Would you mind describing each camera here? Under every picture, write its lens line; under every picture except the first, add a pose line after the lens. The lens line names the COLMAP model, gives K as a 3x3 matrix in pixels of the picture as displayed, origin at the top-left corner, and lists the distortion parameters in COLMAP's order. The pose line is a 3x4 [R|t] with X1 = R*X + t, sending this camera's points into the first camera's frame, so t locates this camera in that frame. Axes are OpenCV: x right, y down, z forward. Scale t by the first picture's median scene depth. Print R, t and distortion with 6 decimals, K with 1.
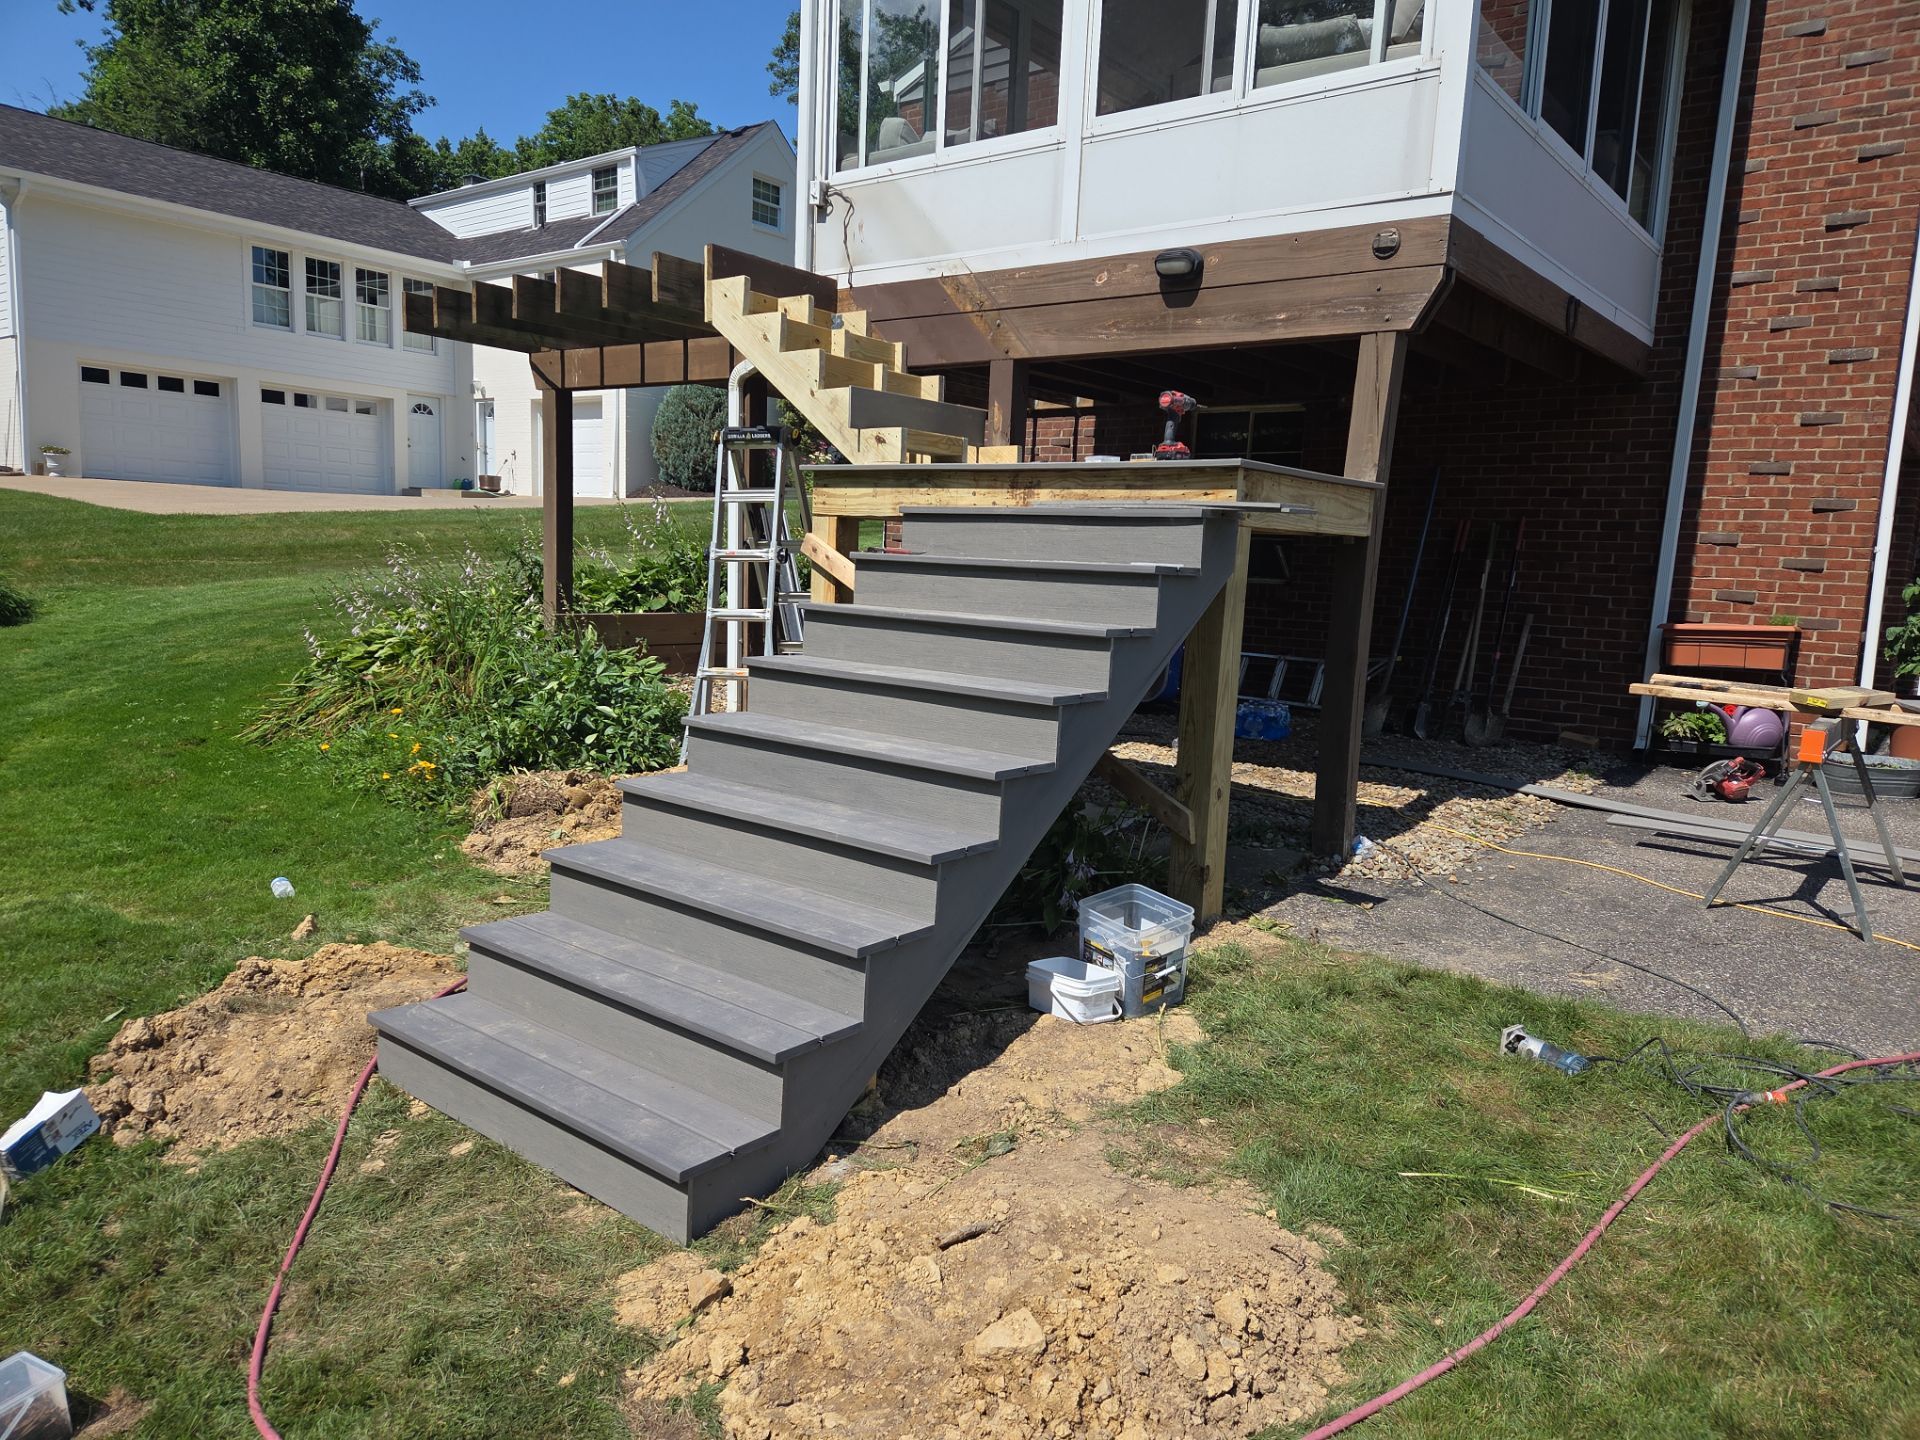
lens RADIAL K [[1282.5, 0, 951.5], [0, 1282.5, 734.9], [0, 0, 1]] dist [0.077873, -0.064342]
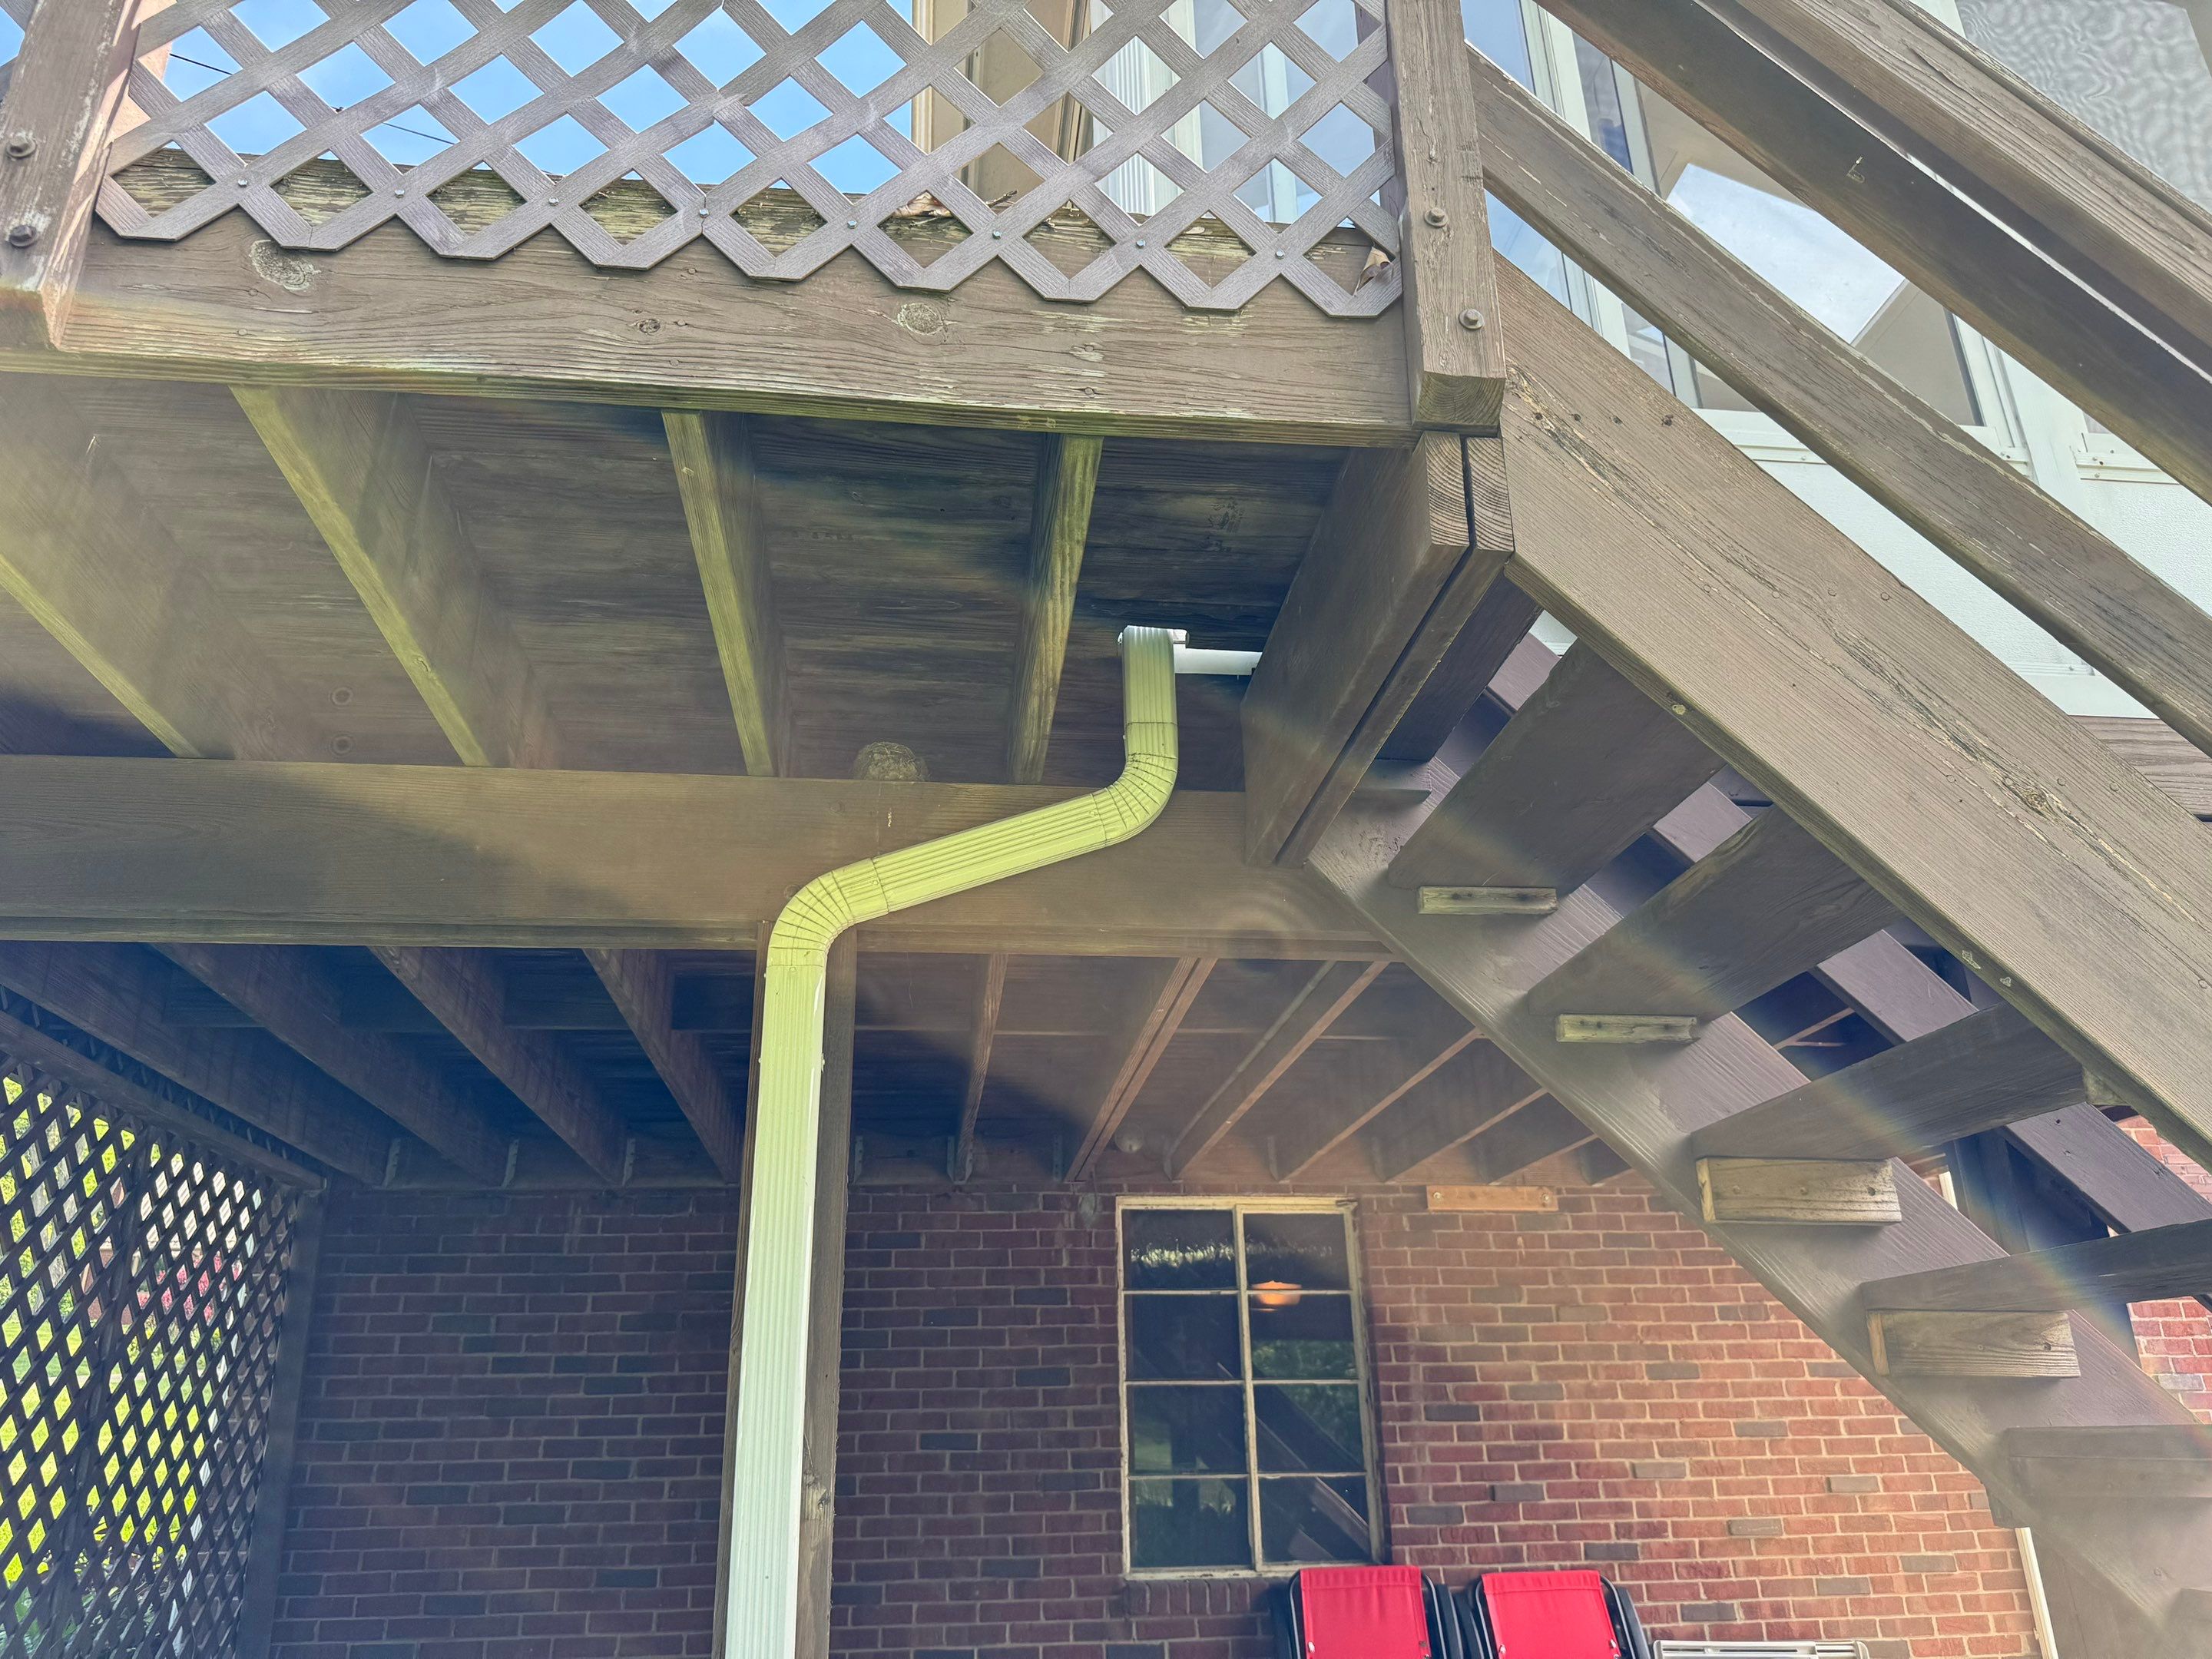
lens RADIAL K [[1573.4, 0, 1088.8], [0, 1573.4, 828.7], [0, 0, 1]] dist [0.060963, -0.094808]
pose [[0.707397, 0.217410, 0.672549, -0.367771], [0.146262, 0.885898, -0.440218, -0.160746], [-0.691518, 0.409777, 0.594883, 0.831557]]
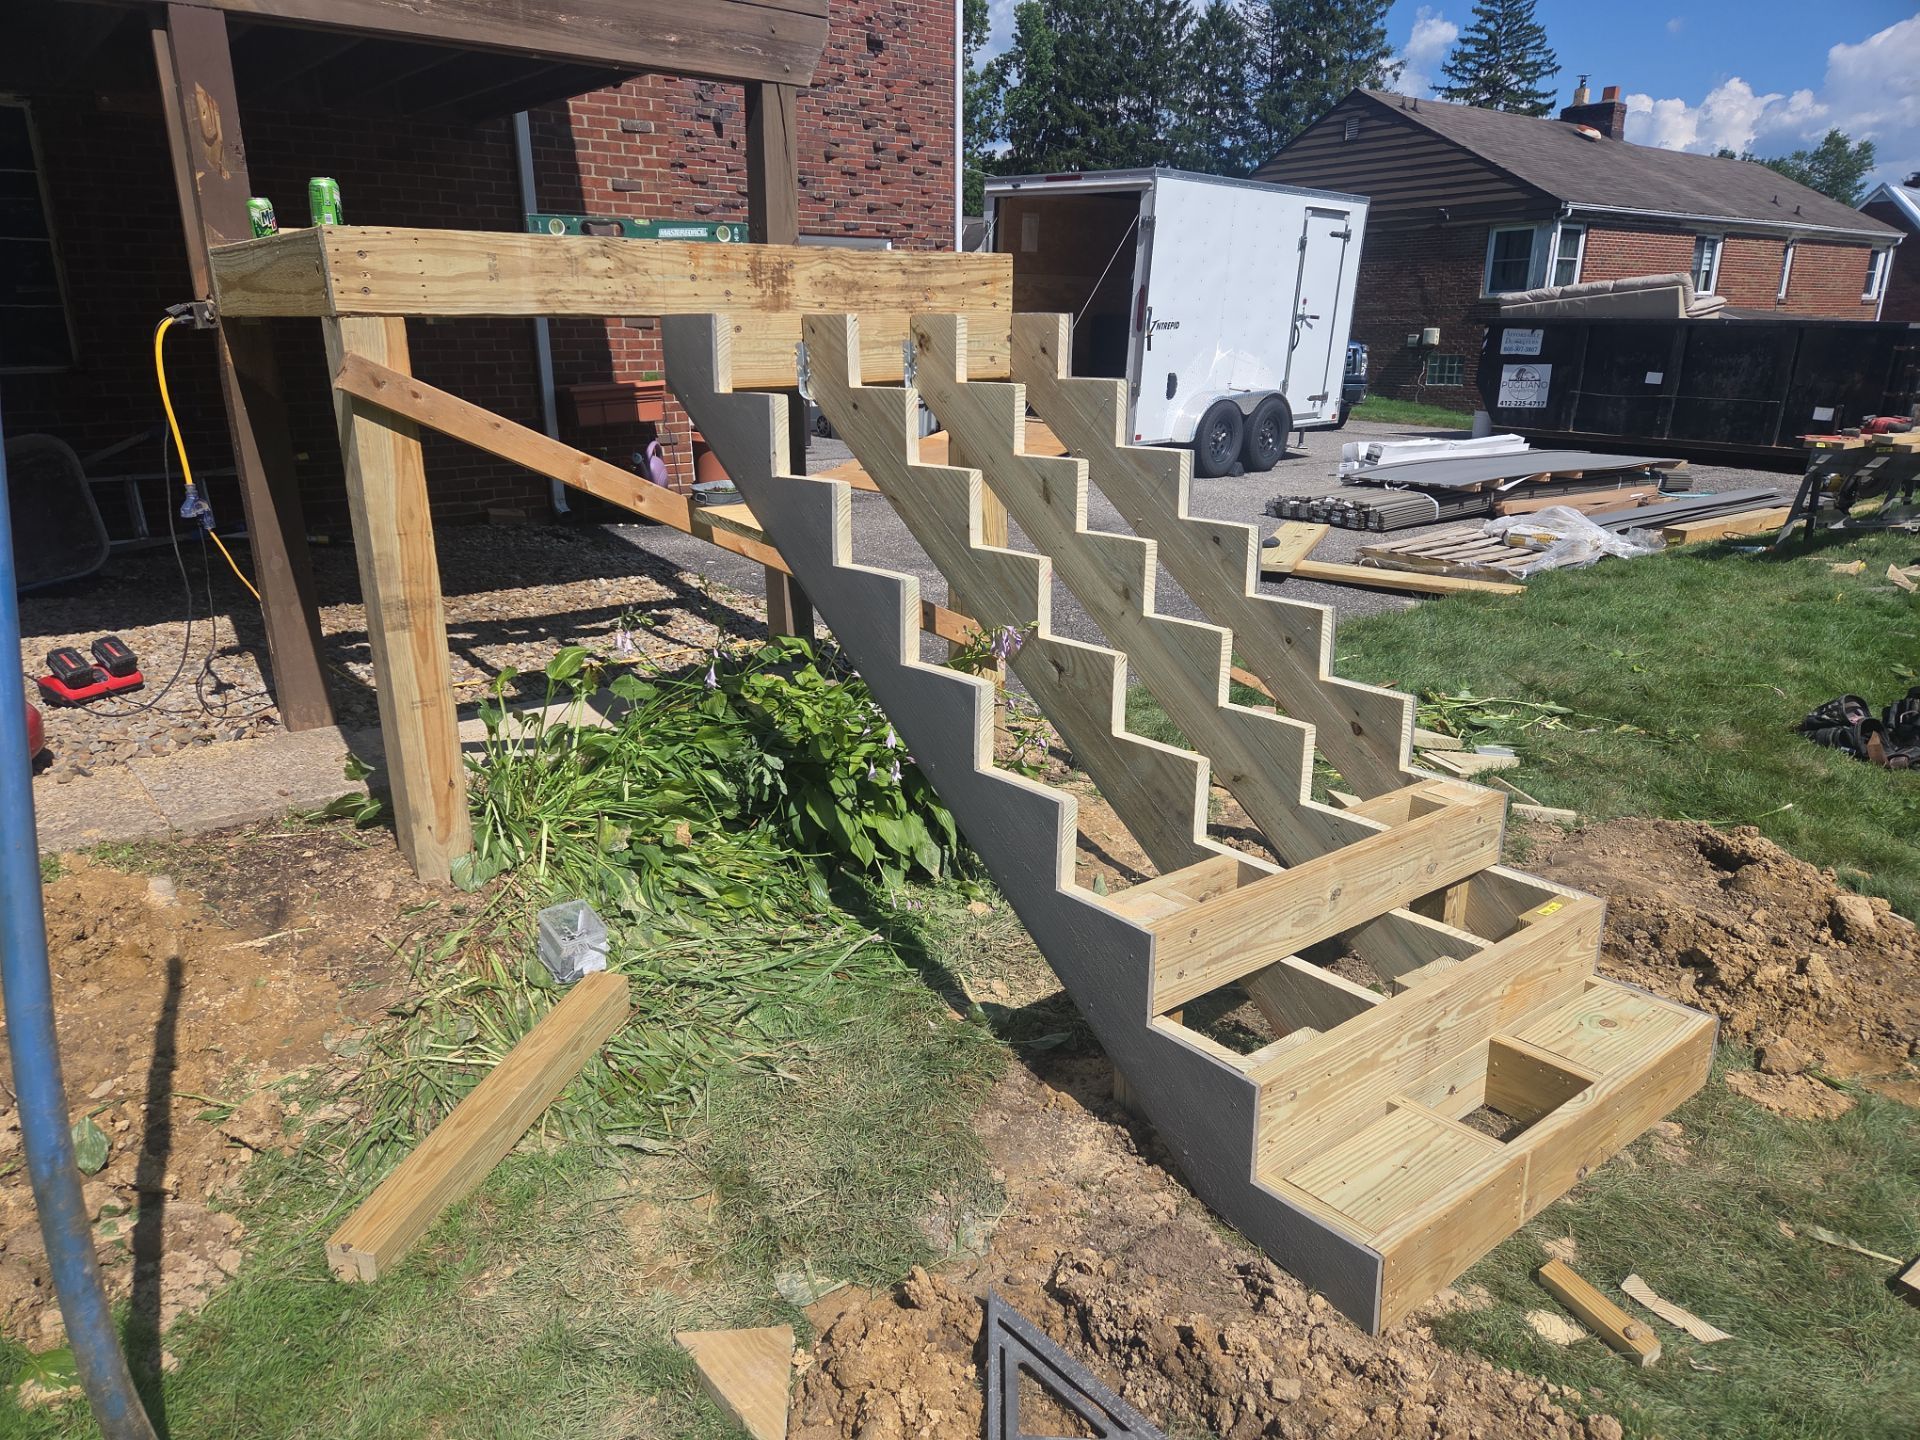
lens RADIAL K [[1282.5, 0, 951.5], [0, 1282.5, 734.9], [0, 0, 1]] dist [0.077873, -0.064342]
pose [[0.217229, -0.338161, 0.915674, -0.475701], [0.151567, 0.938382, 0.310590, -0.111114], [-0.964282, 0.071317, 0.255098, 0.515438]]
